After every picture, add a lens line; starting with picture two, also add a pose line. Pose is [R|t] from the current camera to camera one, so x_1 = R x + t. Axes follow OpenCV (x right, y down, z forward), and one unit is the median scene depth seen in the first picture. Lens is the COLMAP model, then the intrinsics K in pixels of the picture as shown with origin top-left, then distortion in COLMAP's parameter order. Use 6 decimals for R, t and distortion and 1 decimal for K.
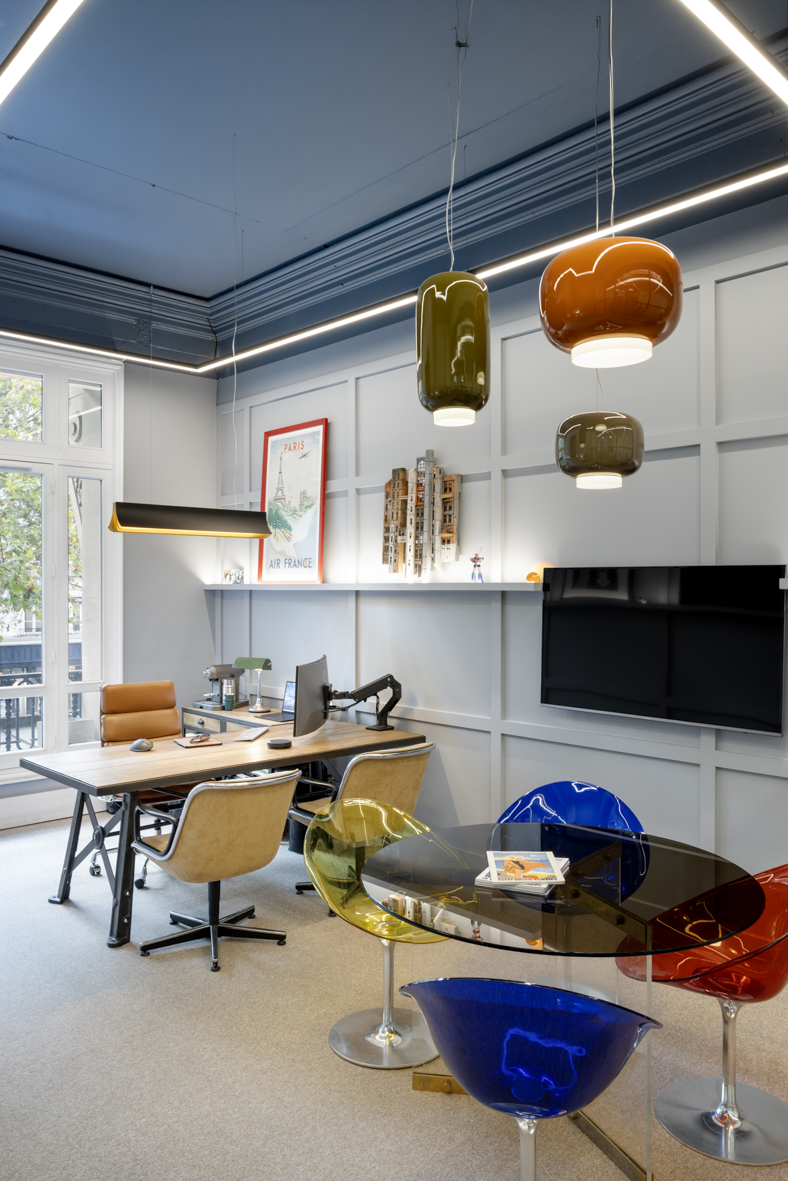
lens RADIAL K [[894.1, 0, 390.5], [0, 894.1, 593.7], [0, 0, 1]] dist [-0.007940, -0.000797]
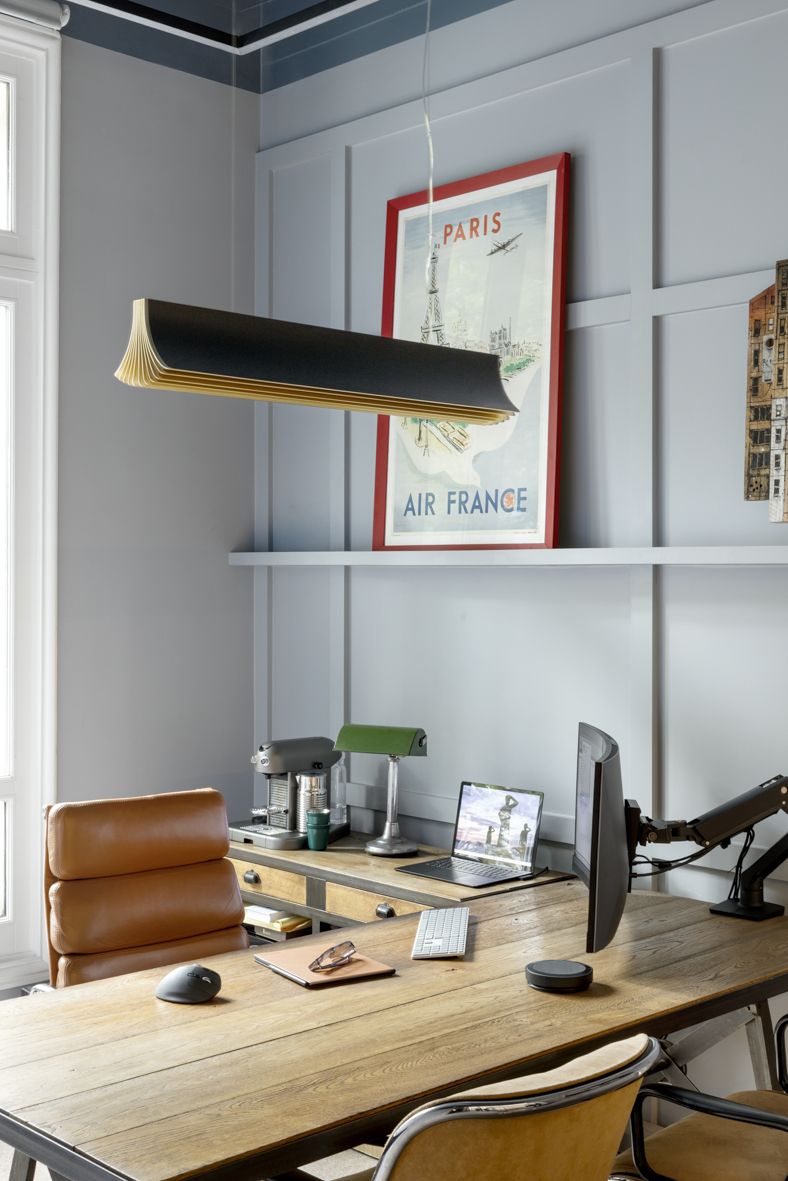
lens RADIAL K [[1439.1, 0, 396.4], [0, 1439.1, 588.0], [0, 0, 1]] dist [0.008329, 0.000000]
pose [[0.999621, 0.004072, 0.027241, -0.167870], [-0.004110, 0.999991, 0.001337, 0.005973], [-0.027235, -0.001449, 0.999628, 0.328875]]
